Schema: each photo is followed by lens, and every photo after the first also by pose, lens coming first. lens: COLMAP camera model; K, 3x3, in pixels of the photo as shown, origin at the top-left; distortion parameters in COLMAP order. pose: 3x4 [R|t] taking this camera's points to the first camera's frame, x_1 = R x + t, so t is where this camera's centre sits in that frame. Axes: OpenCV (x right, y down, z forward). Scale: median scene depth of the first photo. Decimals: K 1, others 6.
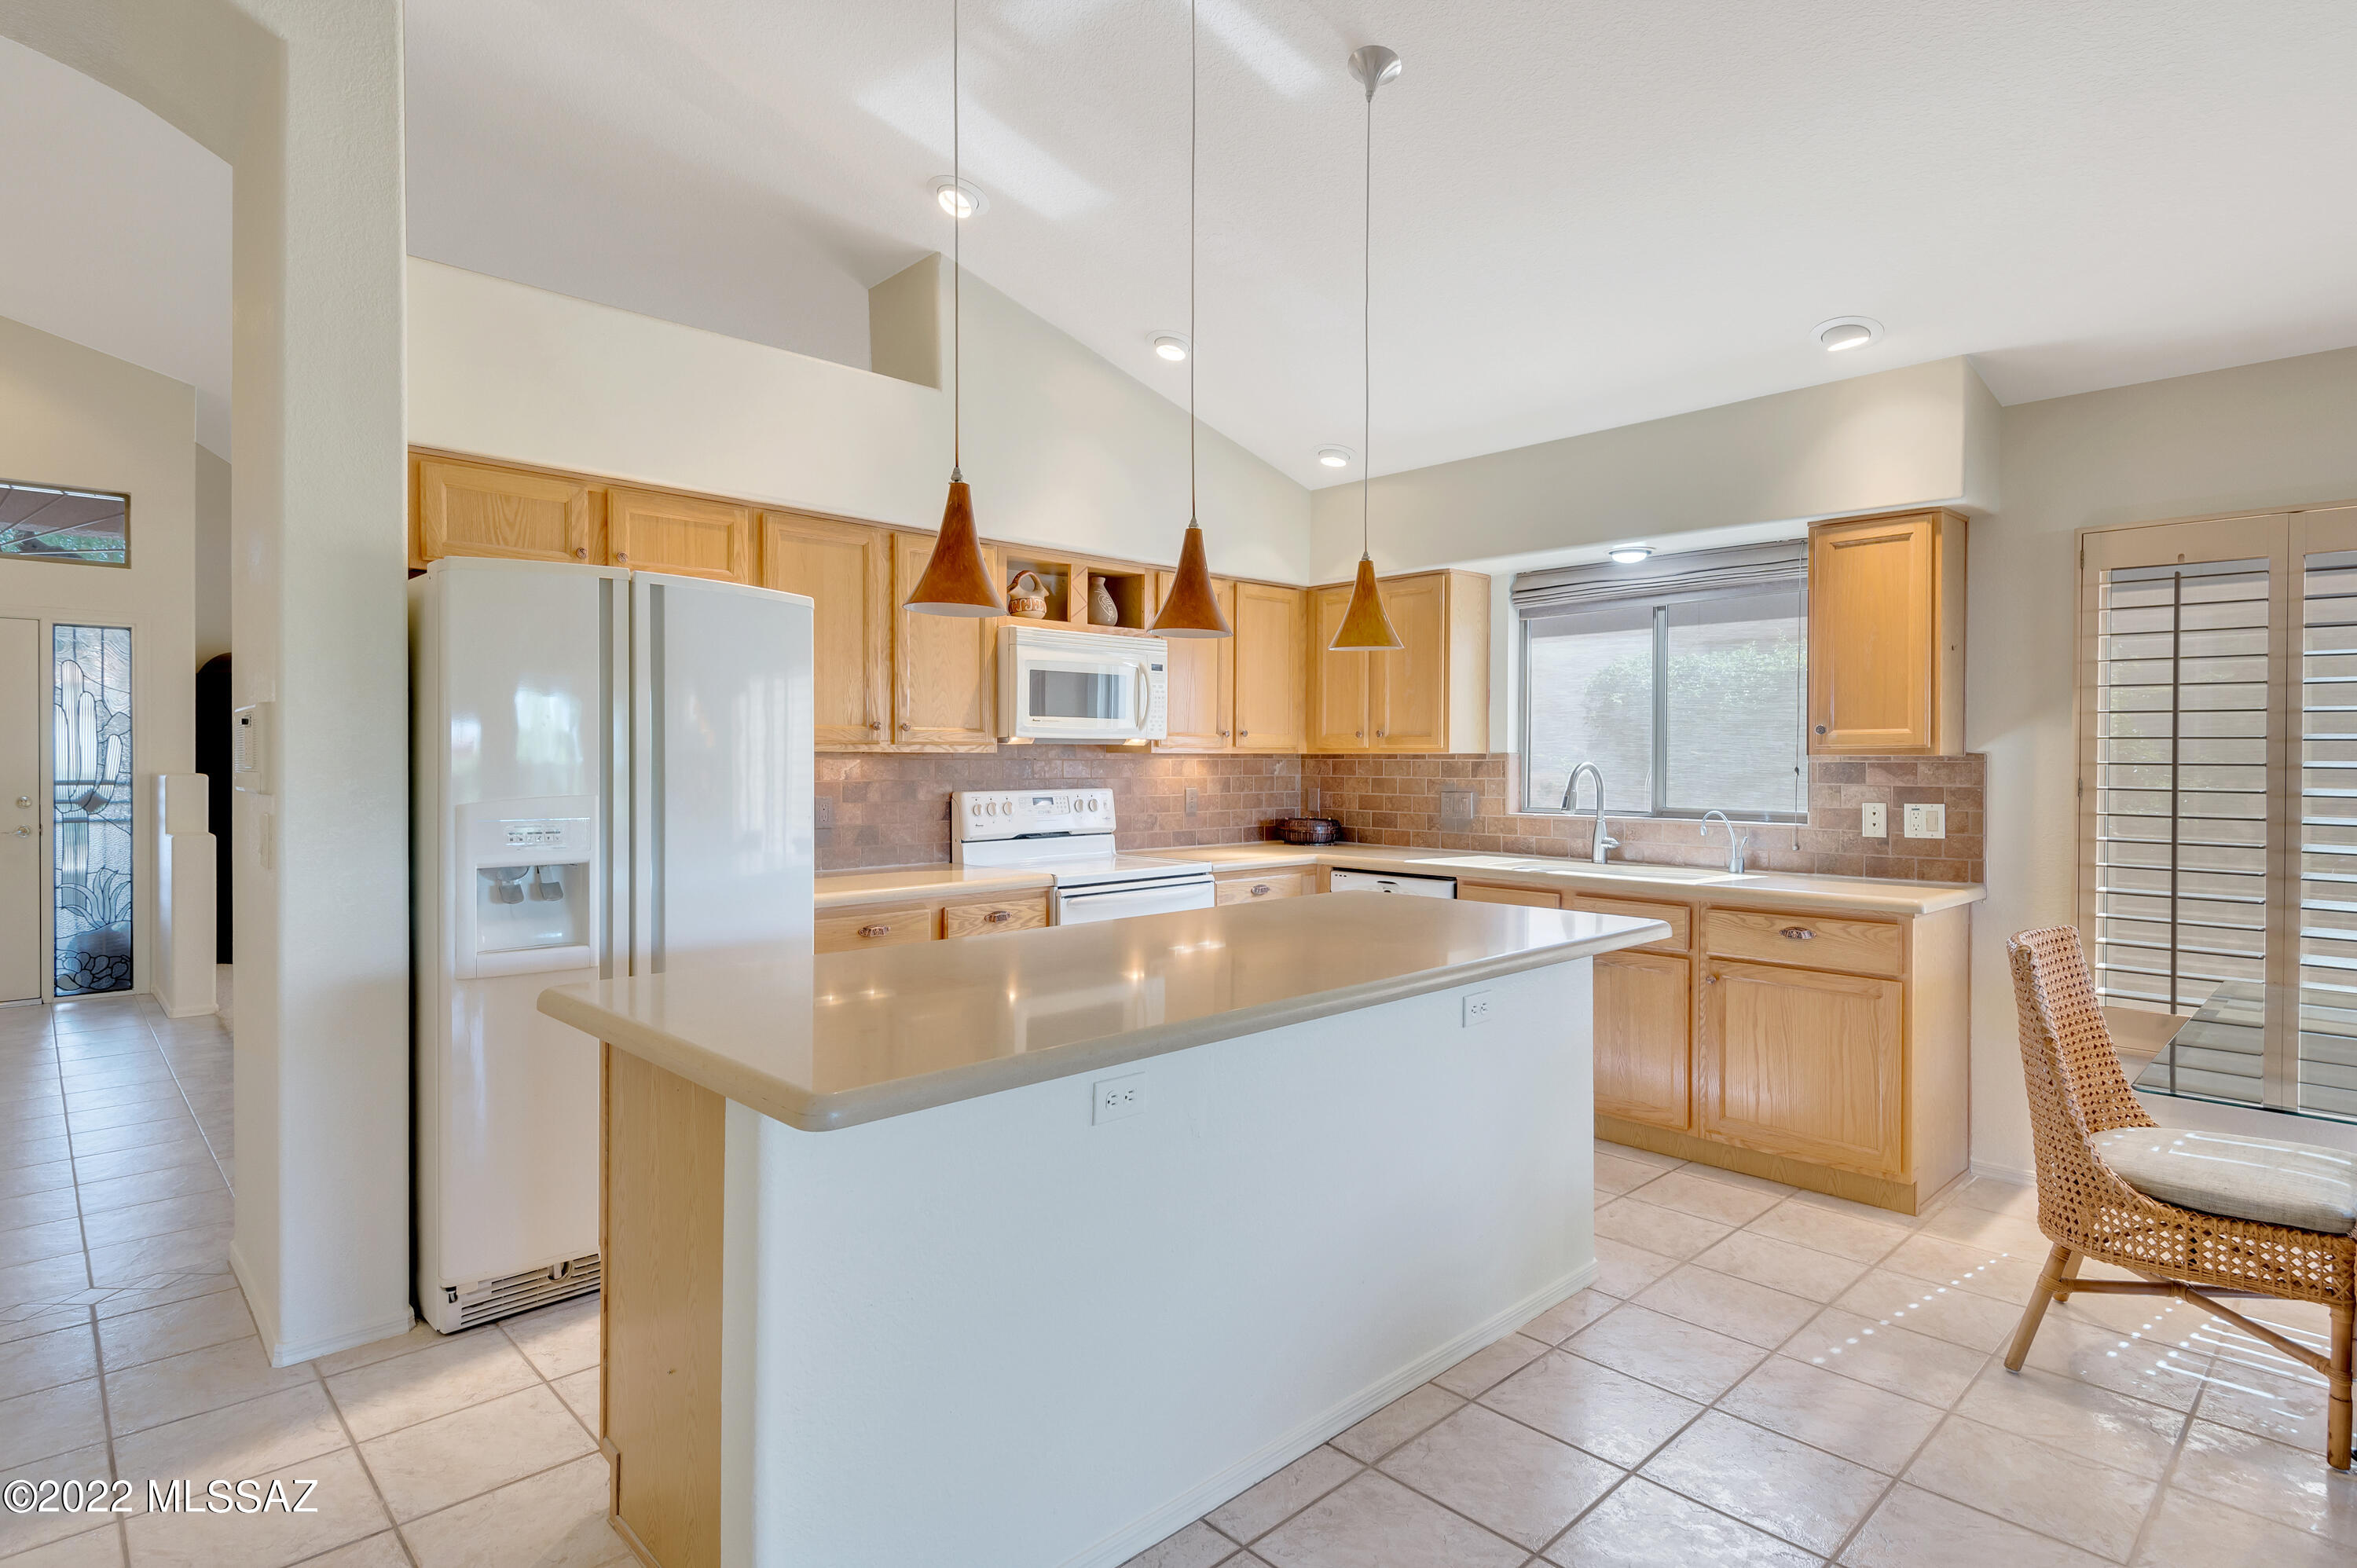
lens RADIAL K [[1226.7, 0, 1178.5], [0, 1226.7, 784.0], [0, 0, 1]] dist [-0.000824, -0.000056]
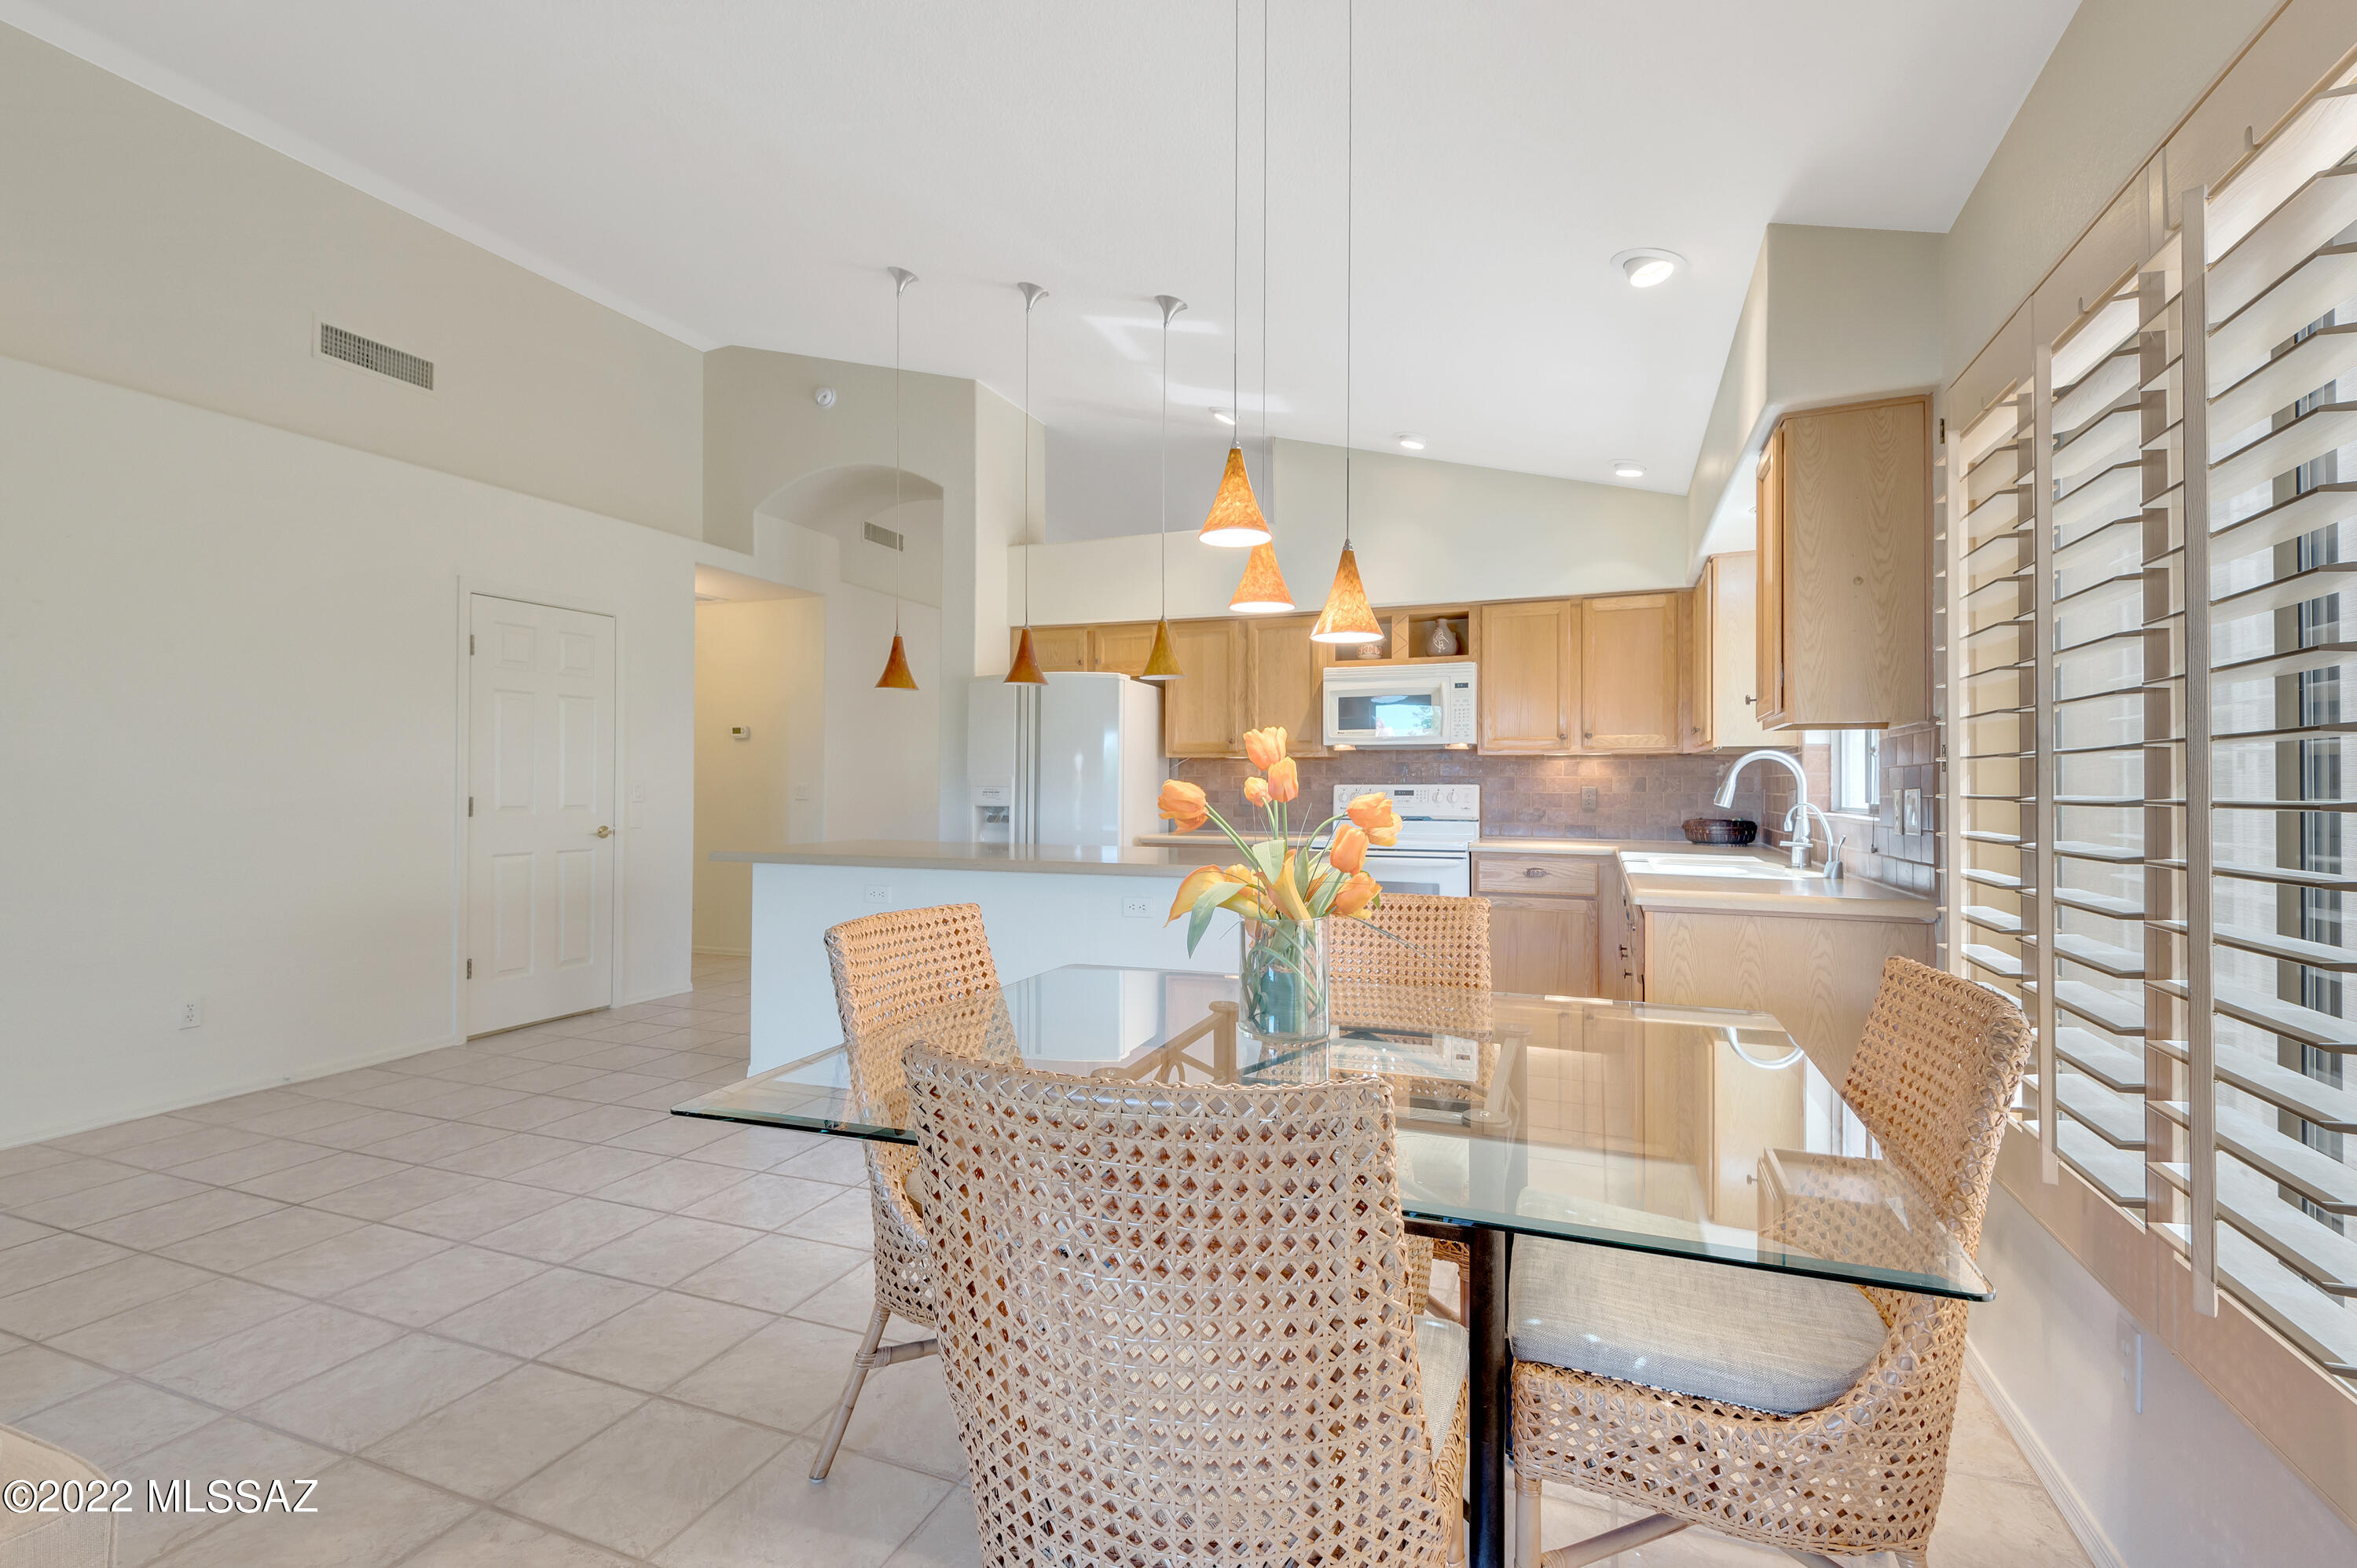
lens RADIAL K [[1080.2, 0, 1166.6], [0, 1080.2, 800.9], [0, 0, 1]] dist [0.036622, -0.000071]
pose [[0.398945, 0.005467, -0.916959, 0.830217], [-0.024630, 0.999685, -0.004755, 0.033420], [0.916644, 0.024481, 0.398954, 0.273801]]
